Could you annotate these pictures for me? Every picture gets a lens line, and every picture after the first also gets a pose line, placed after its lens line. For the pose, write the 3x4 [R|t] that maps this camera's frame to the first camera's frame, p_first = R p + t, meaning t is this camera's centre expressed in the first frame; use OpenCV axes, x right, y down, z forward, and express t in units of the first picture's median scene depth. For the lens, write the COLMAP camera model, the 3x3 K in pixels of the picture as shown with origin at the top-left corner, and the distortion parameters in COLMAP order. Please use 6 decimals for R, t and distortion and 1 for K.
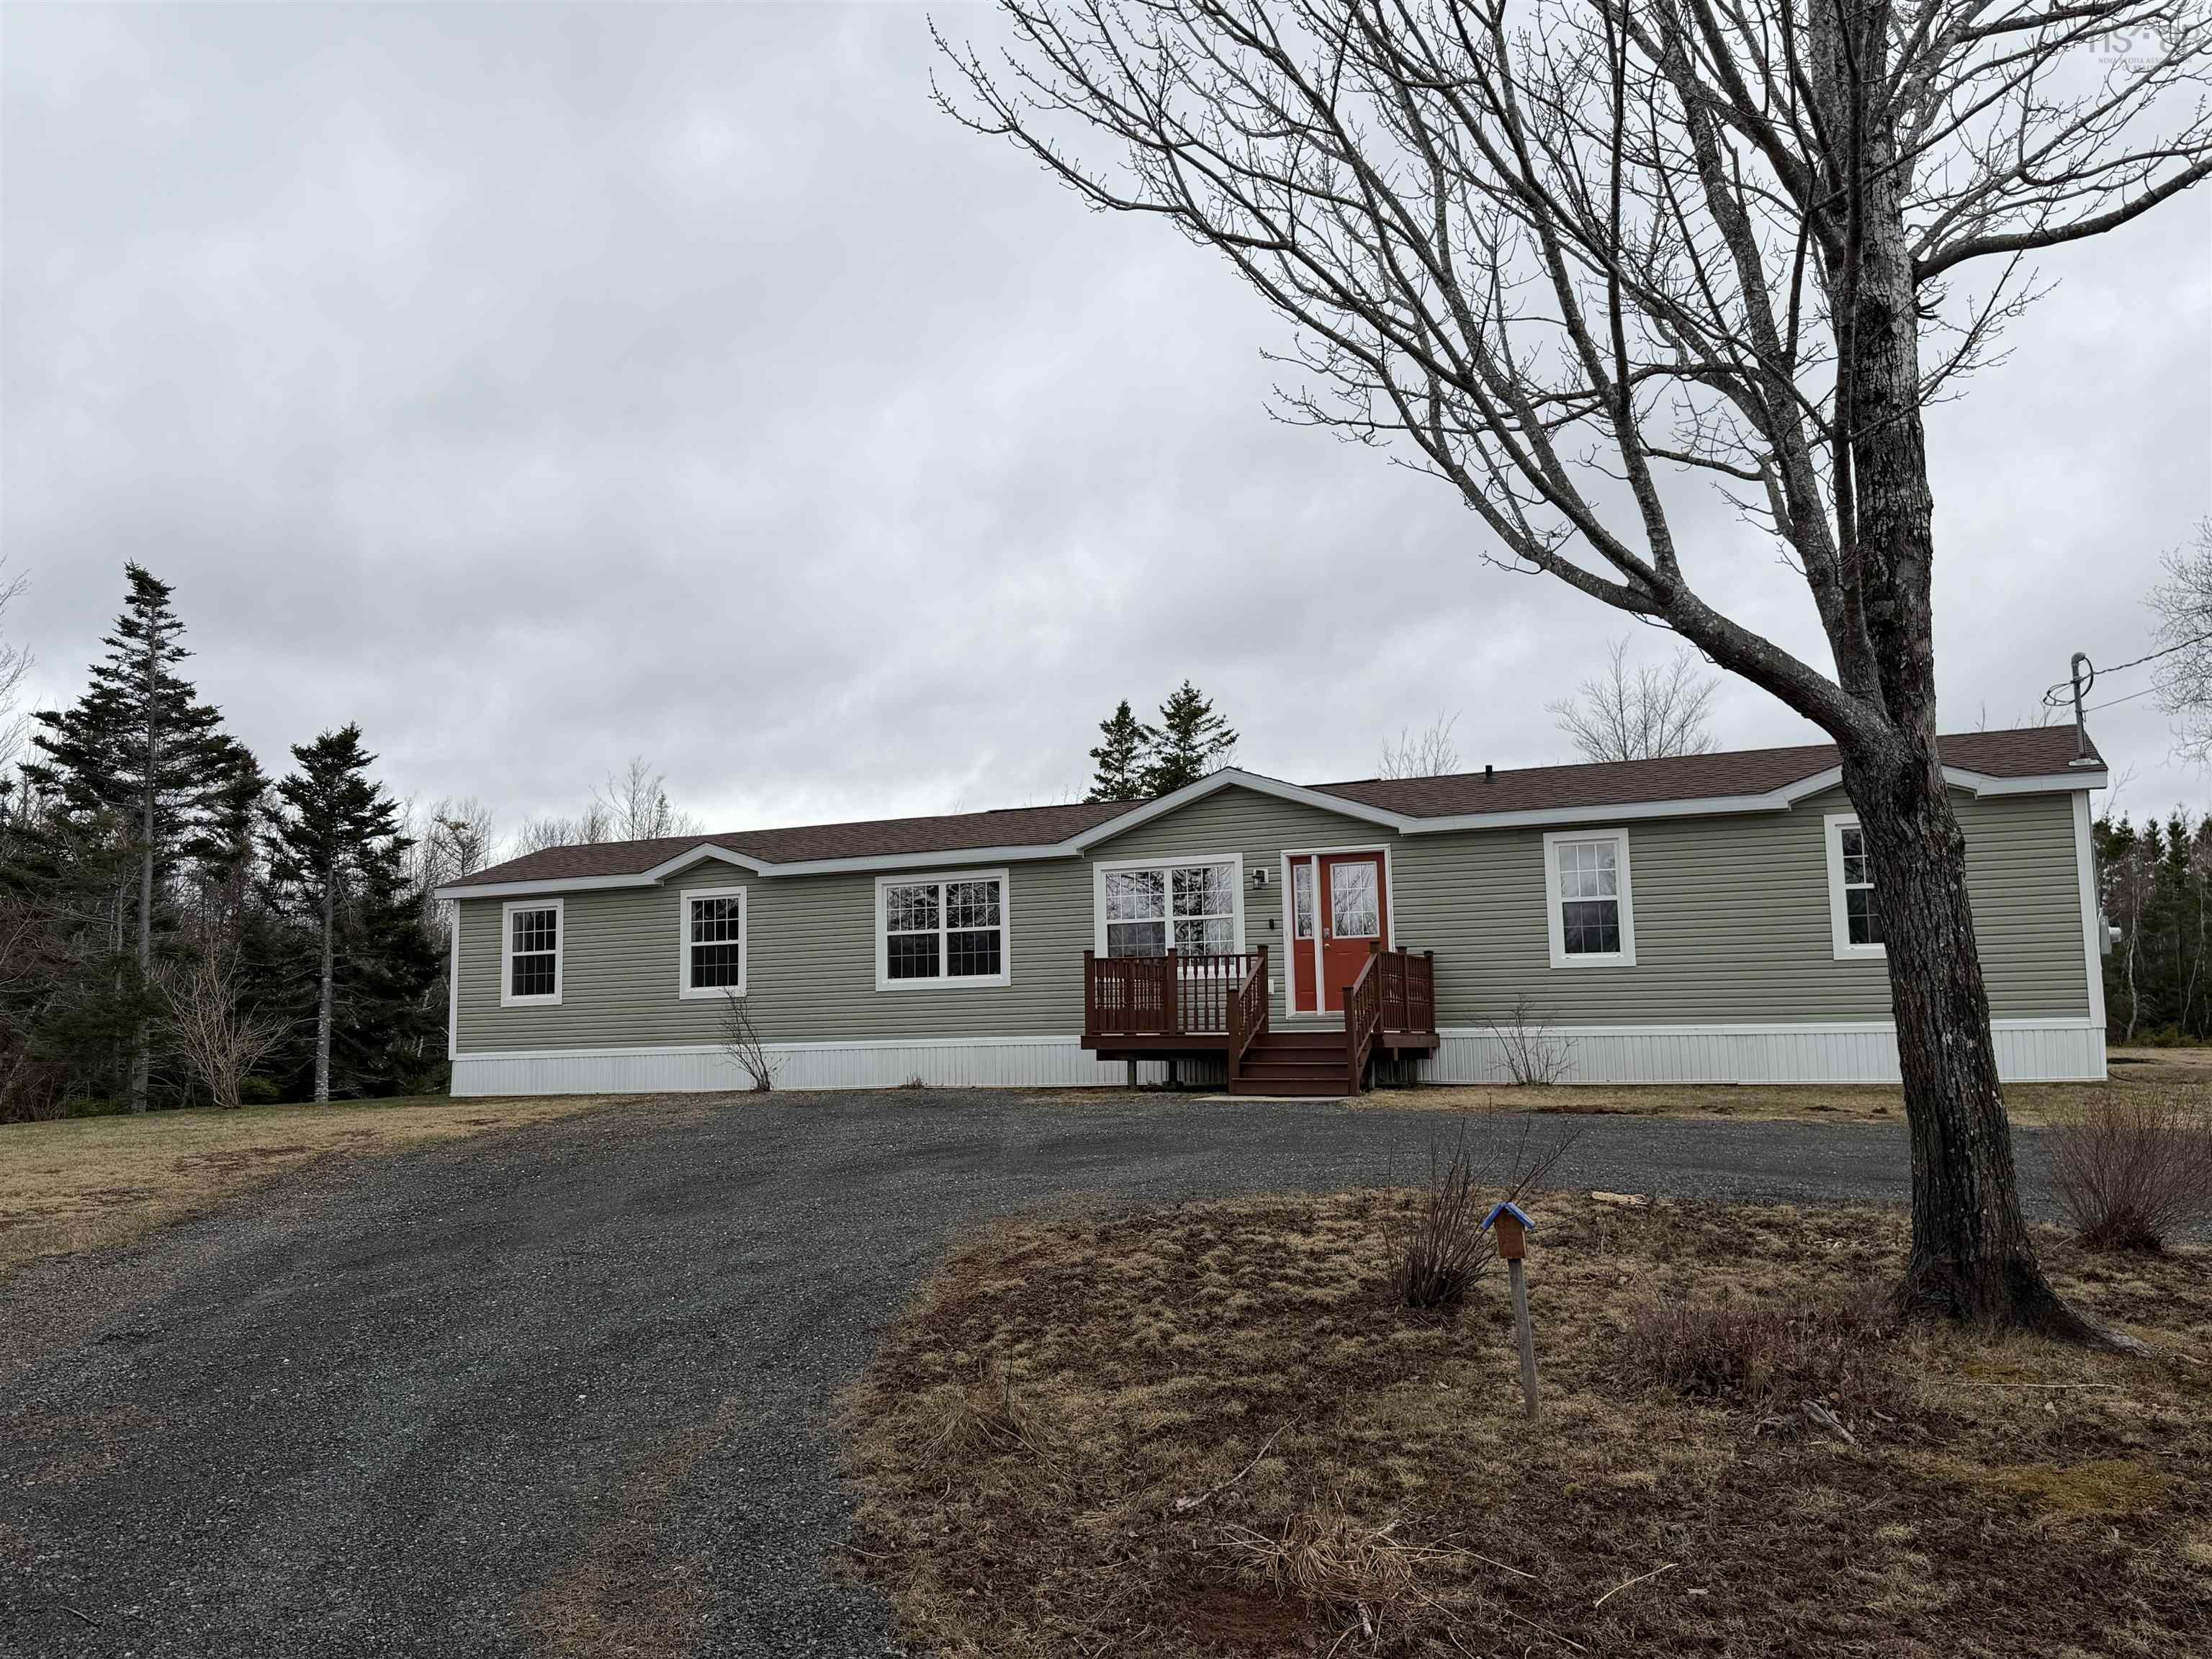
lens RADIAL K [[1767.5, 0, 1106.0], [0, 1767.5, 829.5], [0, 0, 1]] dist [0.181912, -0.385906]
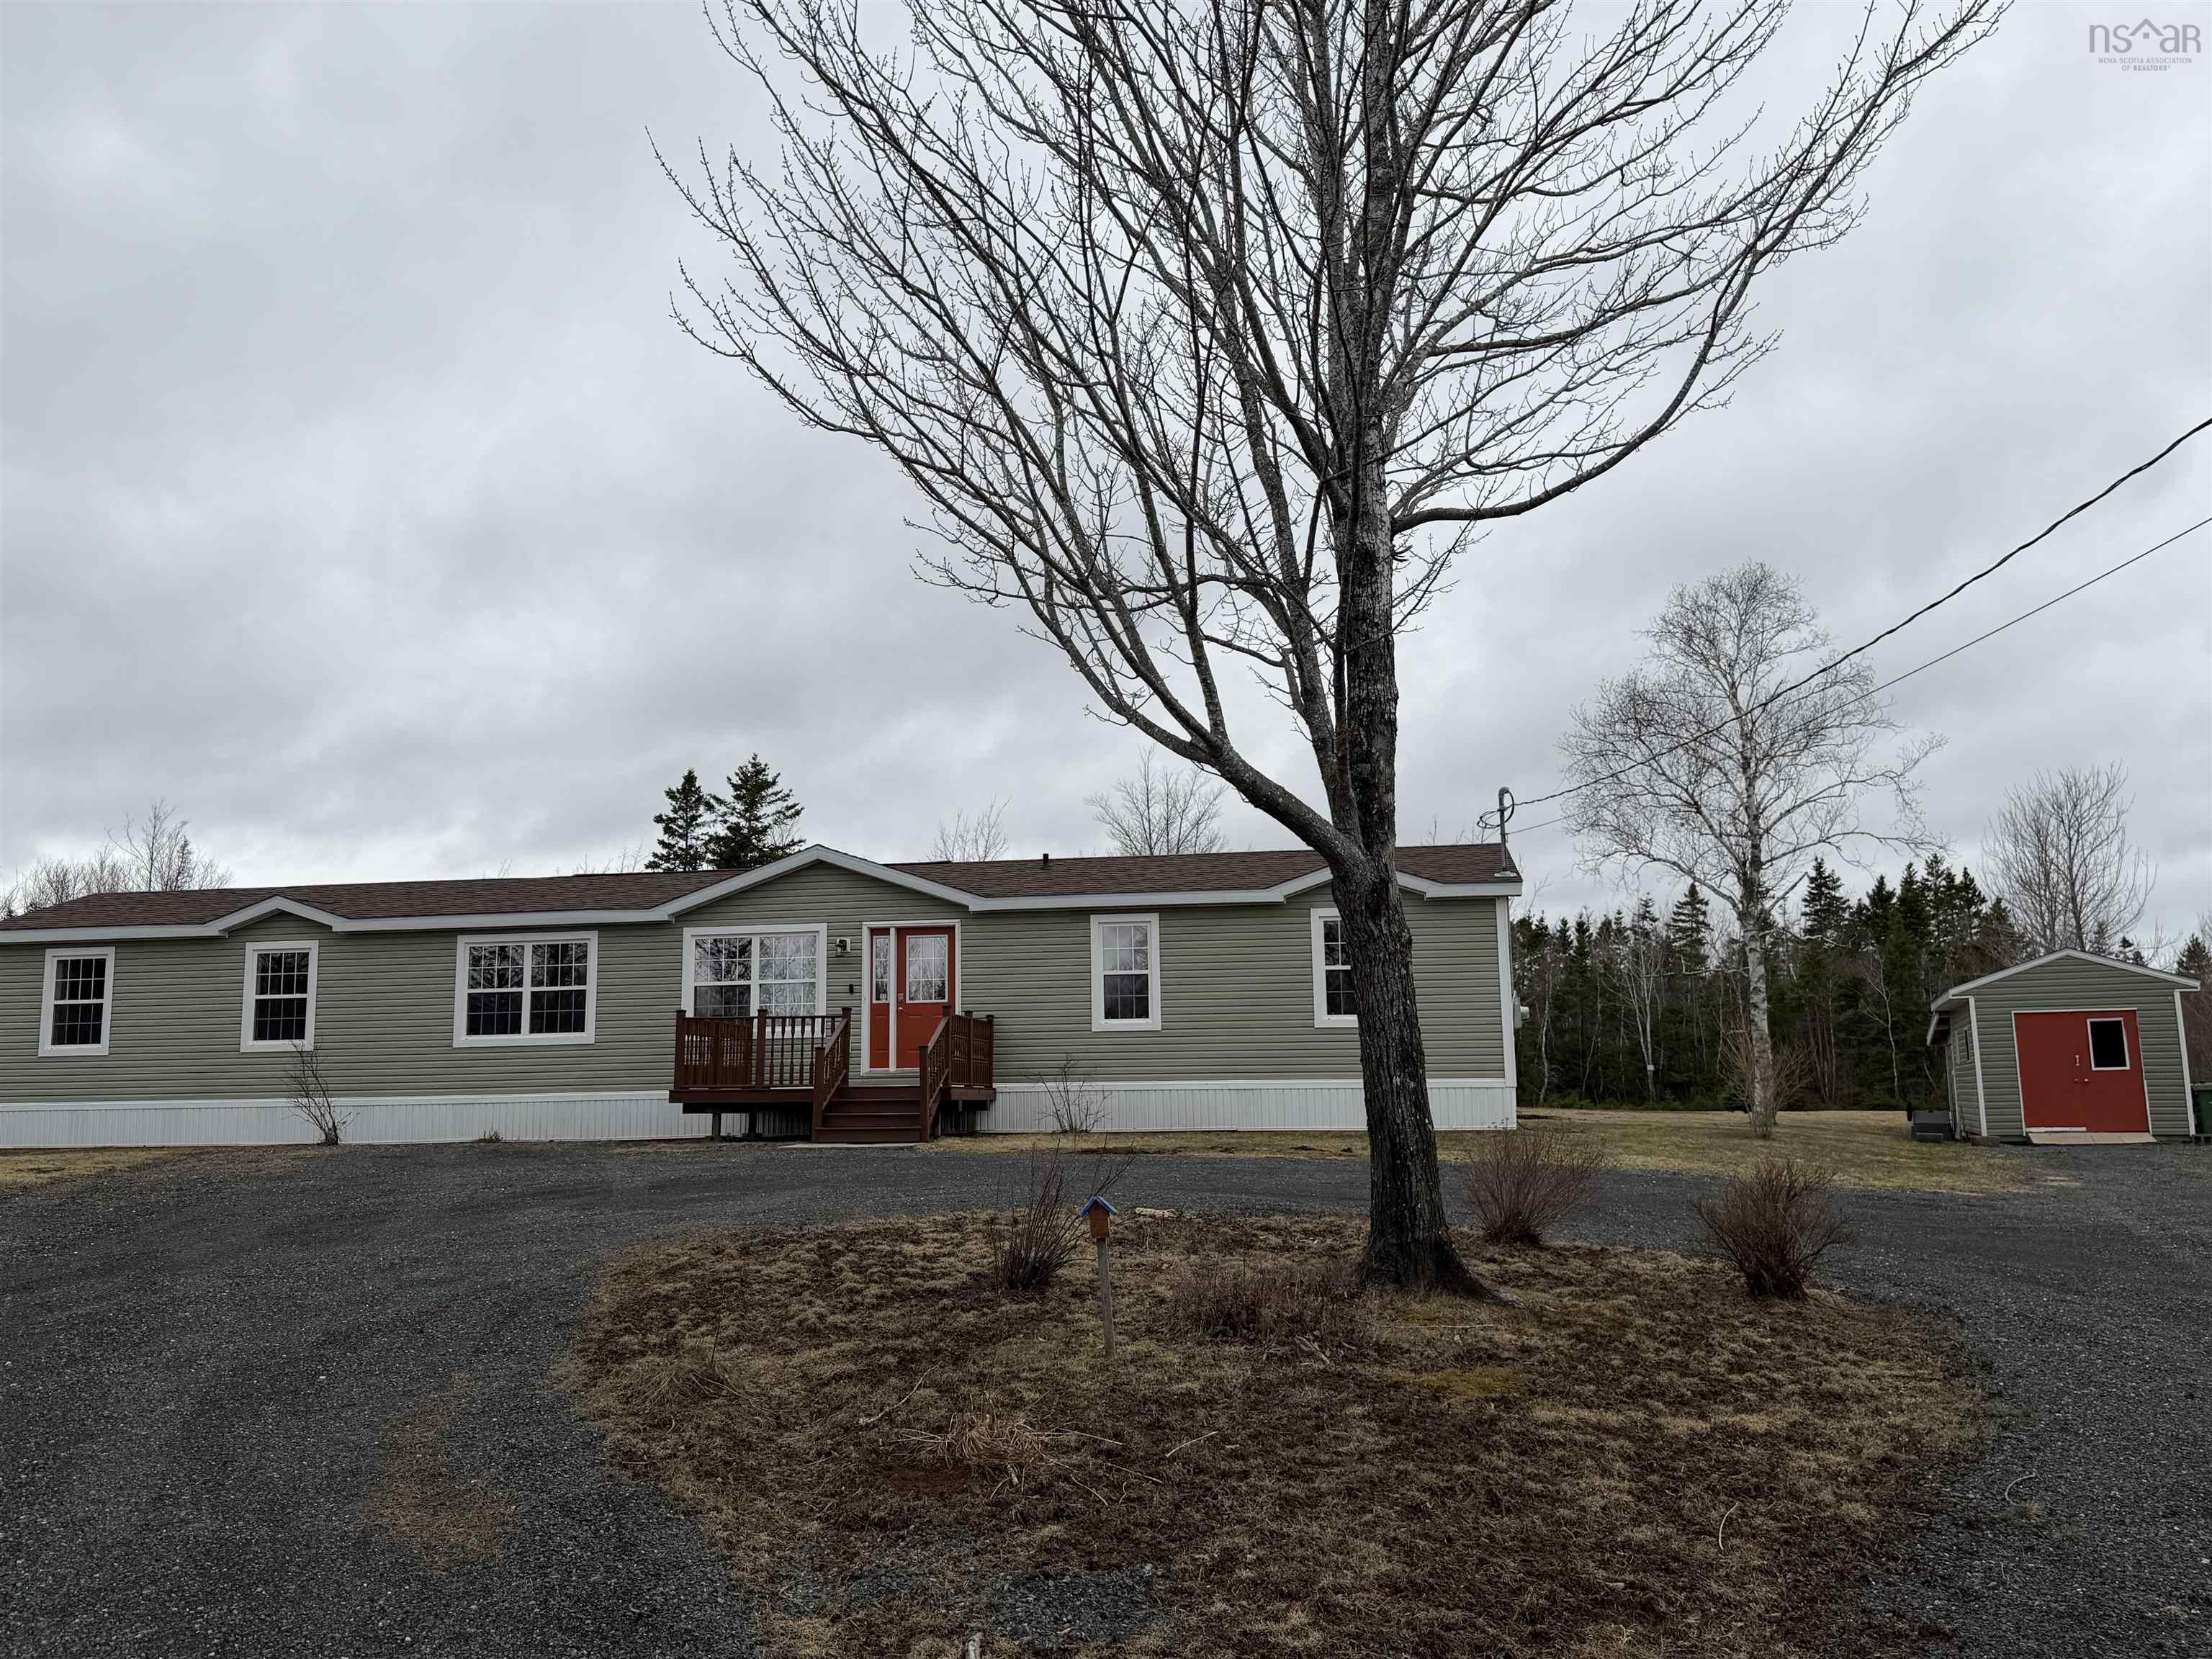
lens RADIAL K [[1736.7, 0, 1106.0], [0, 1736.7, 829.5], [0, 0, 1]] dist [0.144537, -0.268580]
pose [[0.963926, 0.047595, 0.261881, -0.095454], [-0.037321, 0.998331, -0.044071, -0.008581], [-0.263542, 0.032707, 0.964093, -0.209935]]
